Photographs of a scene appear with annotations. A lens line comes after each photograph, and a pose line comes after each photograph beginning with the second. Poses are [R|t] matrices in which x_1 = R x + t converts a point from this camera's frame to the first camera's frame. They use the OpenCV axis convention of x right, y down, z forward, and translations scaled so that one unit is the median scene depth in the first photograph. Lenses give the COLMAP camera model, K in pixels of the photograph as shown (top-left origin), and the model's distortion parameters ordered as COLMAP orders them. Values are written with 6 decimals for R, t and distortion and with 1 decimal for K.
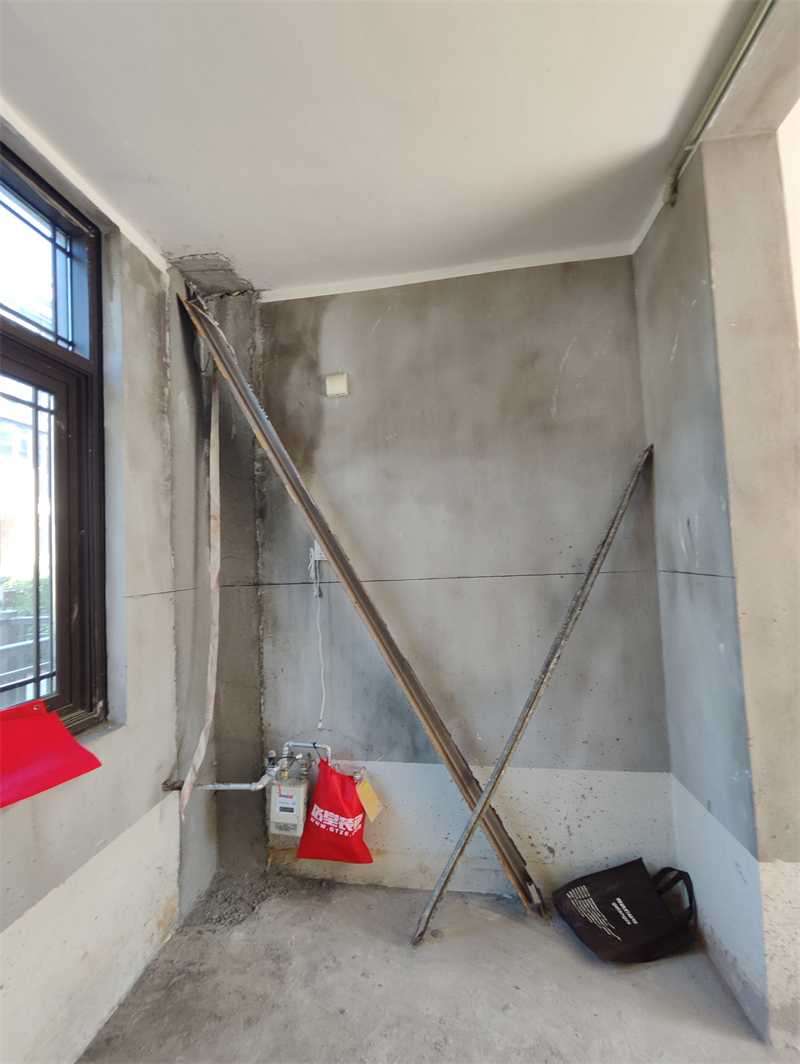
lens RADIAL K [[484.2, 0, 386.8], [0, 484.2, 533.8], [0, 0, 1]] dist [-0.007136, 0.007062]
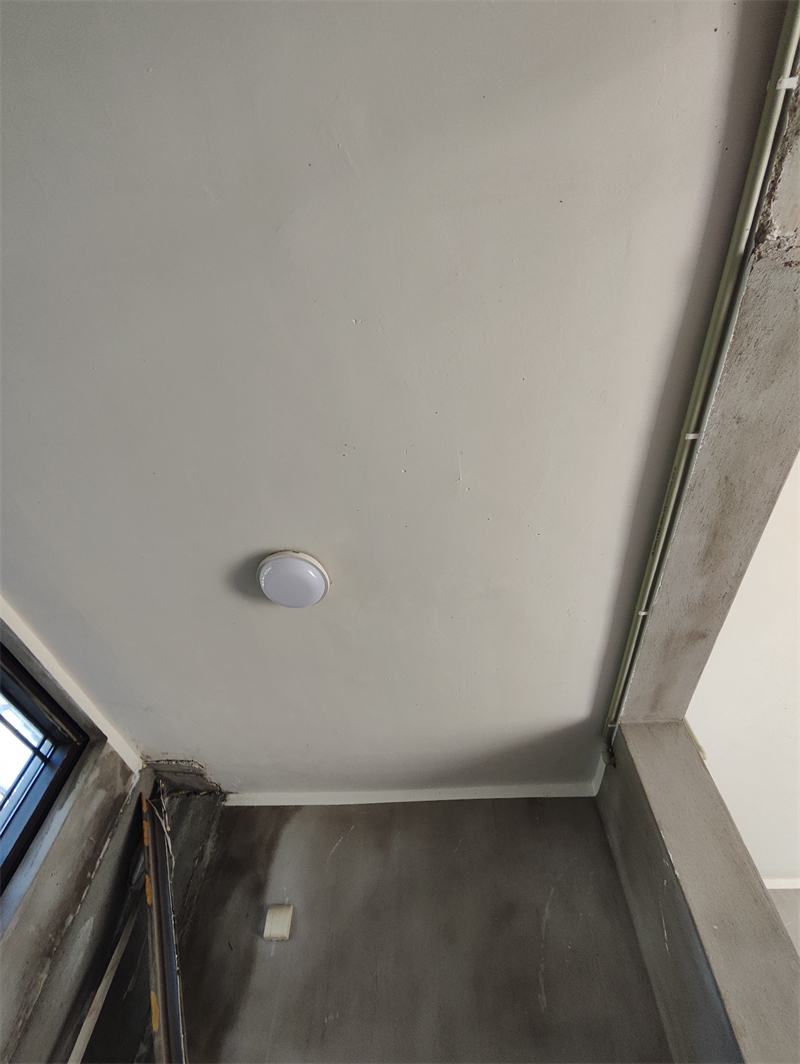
lens RADIAL K [[484.2, 0, 392.6], [0, 484.2, 528.8], [0, 0, 1]] dist [-0.007136, 0.007062]
pose [[0.996702, 0.068622, -0.043318, 0.092196], [-0.077365, 0.642345, -0.762501, -0.135906], [-0.024499, 0.763337, 0.645535, -0.071574]]
